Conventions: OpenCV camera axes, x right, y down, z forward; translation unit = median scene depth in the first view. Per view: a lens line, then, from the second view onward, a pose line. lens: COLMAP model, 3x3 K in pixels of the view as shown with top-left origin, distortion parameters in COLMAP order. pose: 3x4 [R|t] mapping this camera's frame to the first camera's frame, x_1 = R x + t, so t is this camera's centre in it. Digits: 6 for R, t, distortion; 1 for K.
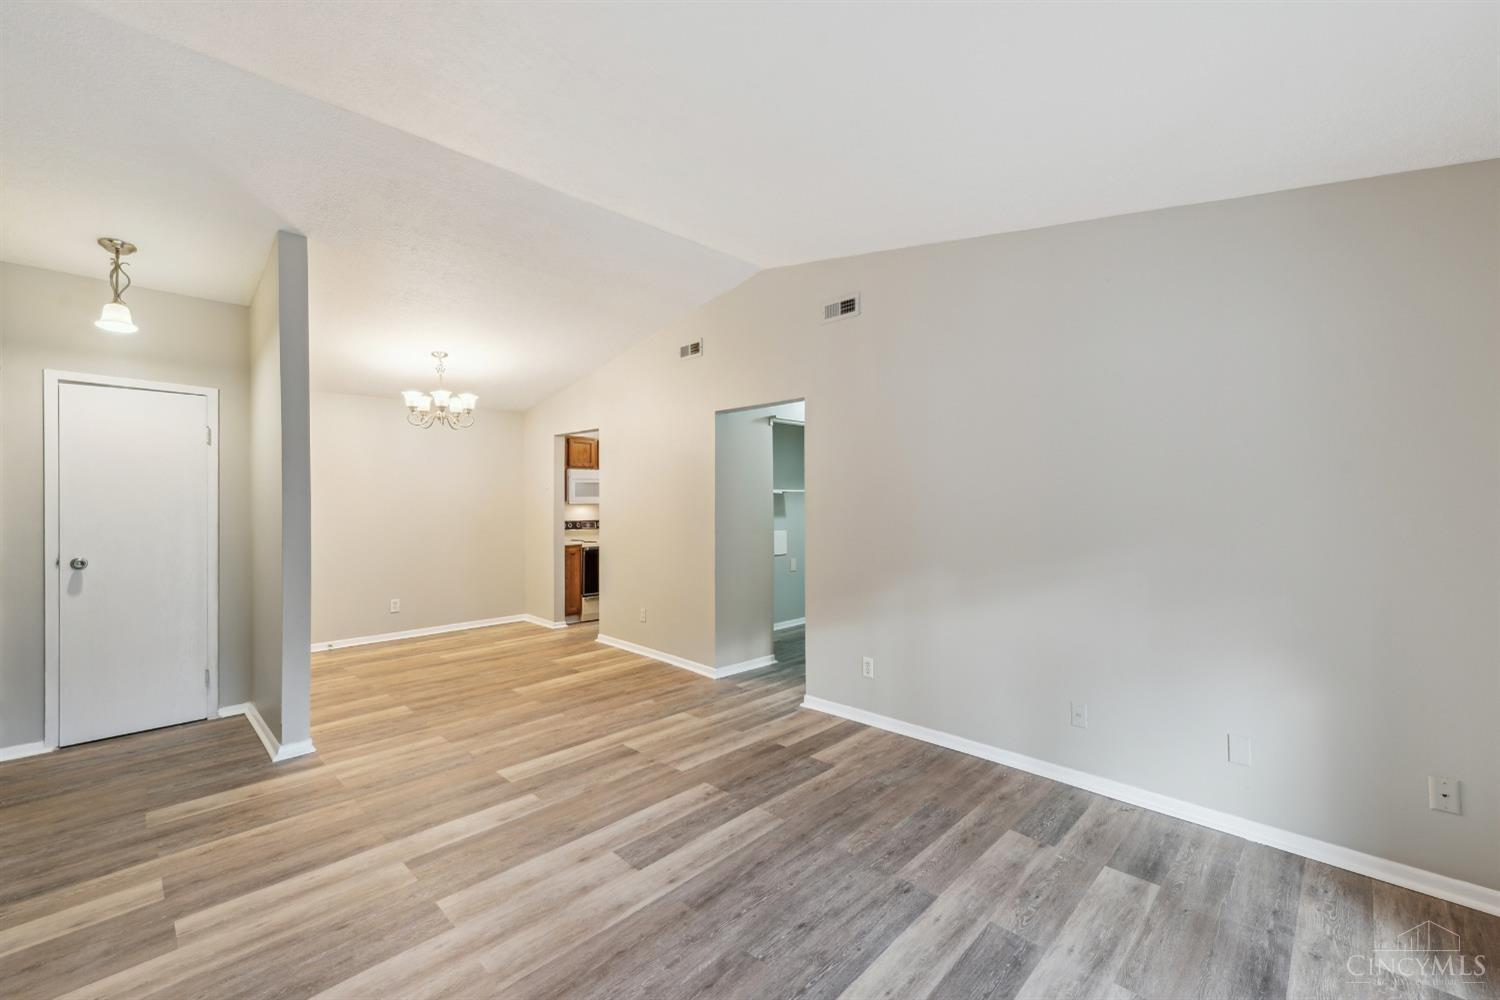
lens RADIAL K [[614.0, 0, 763.3], [0, 614.0, 497.2], [0, 0, 1]] dist [0.018448, -0.005959]
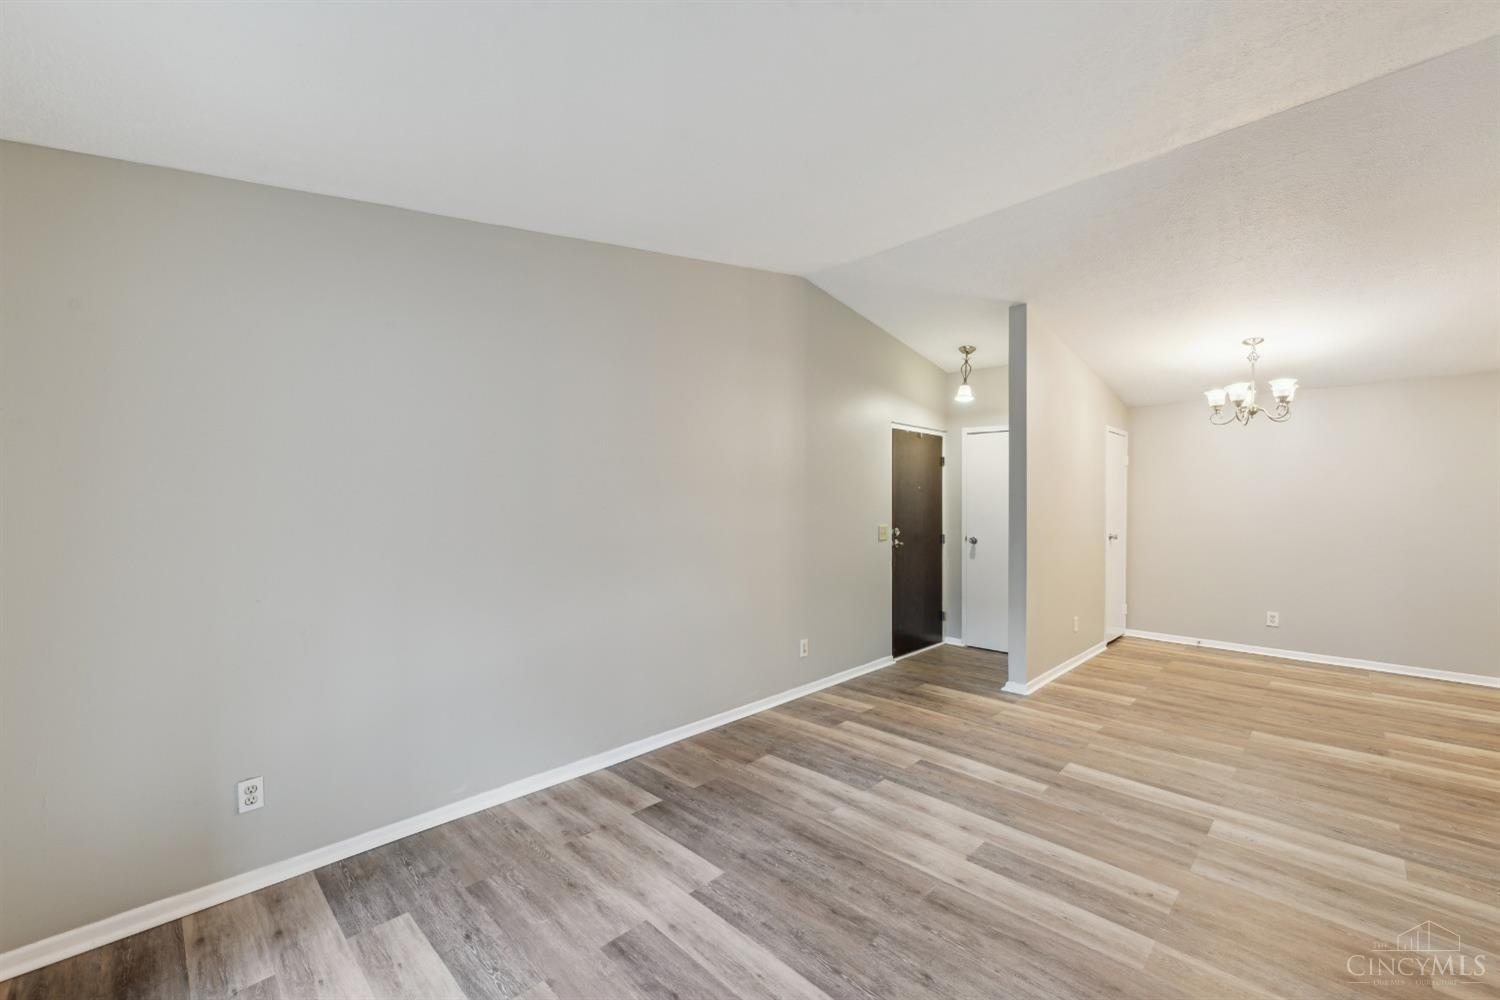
lens RADIAL K [[600.5, 0, 758.3], [0, 600.5, 507.5], [0, 0, 1]] dist [0.020594, -0.006646]
pose [[-0.011720, 0.011439, -0.999866, 0.548814], [0.002089, 0.999933, 0.011416, -0.002351], [0.999929, -0.001955, -0.011744, 0.444471]]
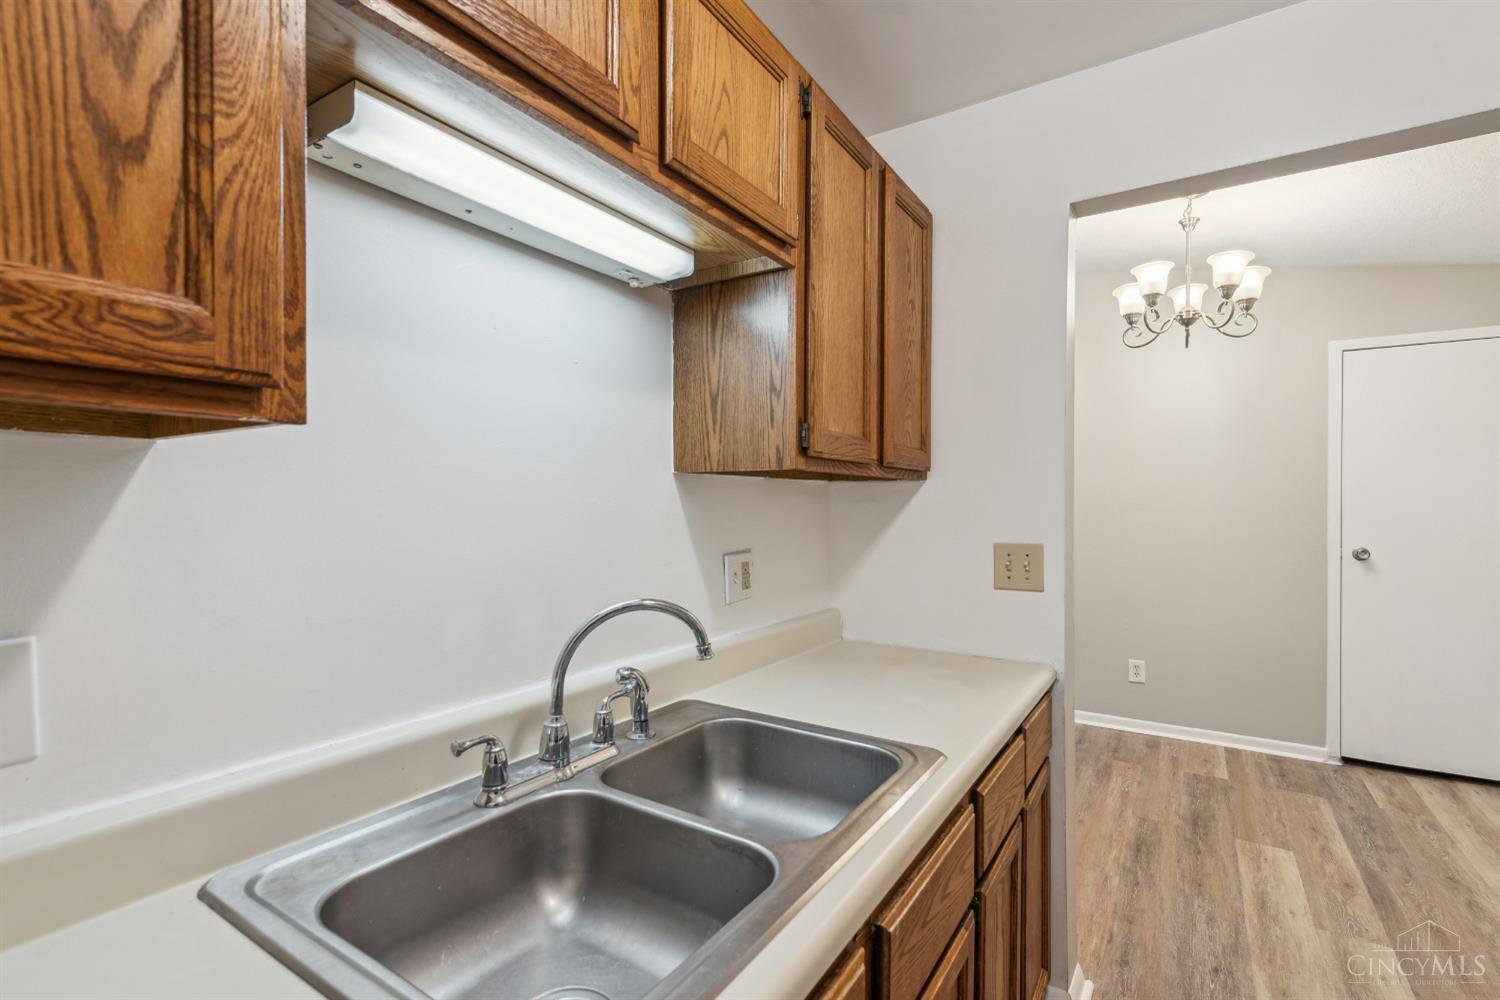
lens RADIAL K [[688.2, 0, 761.4], [0, 688.2, 501.0], [0, 0, 1]] dist [0.013577, -0.003108]
pose [[-0.979182, 0.003242, -0.202957, -0.112954], [0.004516, 0.999973, -0.005817, 0.027353], [0.202933, -0.006613, -0.979170, 2.214966]]
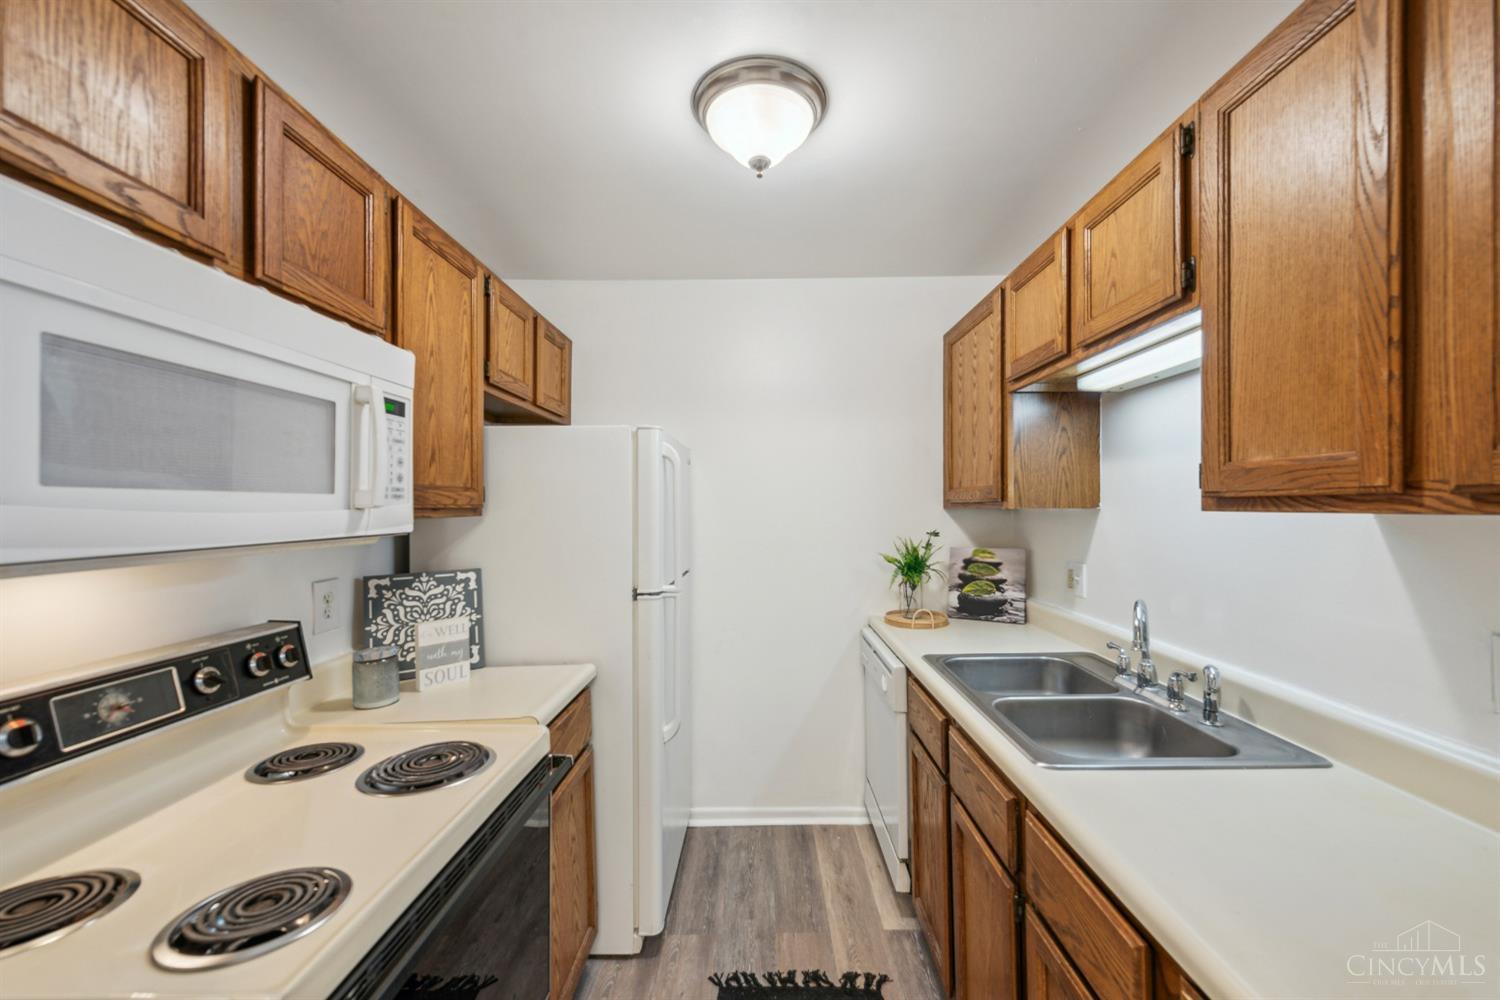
lens RADIAL K [[592.3, 0, 760.3], [0, 592.3, 510.1], [0, 0, 1]] dist [0.017656, -0.005613]
pose [[0.719780, -0.001261, 0.694202, -0.603744], [-0.002549, 0.999987, 0.004459, 0.005213], [-0.694198, -0.004979, 0.719767, 1.781221]]
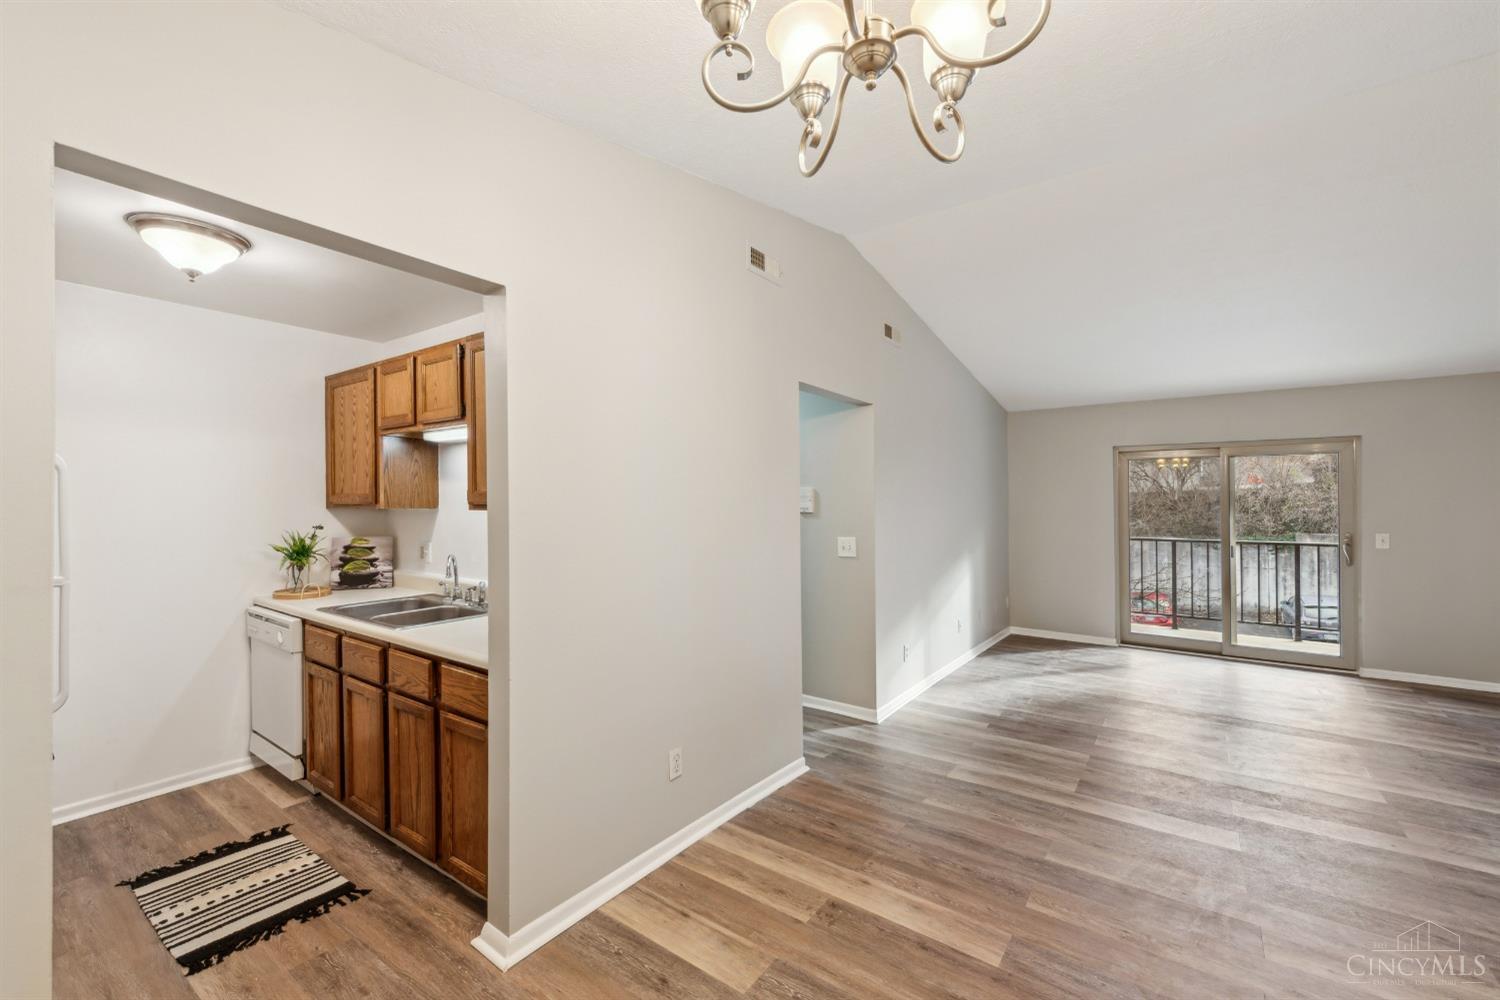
lens RADIAL K [[612.6, 0, 760.5], [0, 612.6, 510.6], [0, 0, 1]] dist [0.008419, -0.000286]
pose [[-0.145575, -0.004408, 0.989337, -1.037070], [-0.004092, 0.999984, 0.003853, 0.002607], [-0.989339, -0.003487, -0.145591, 1.592918]]
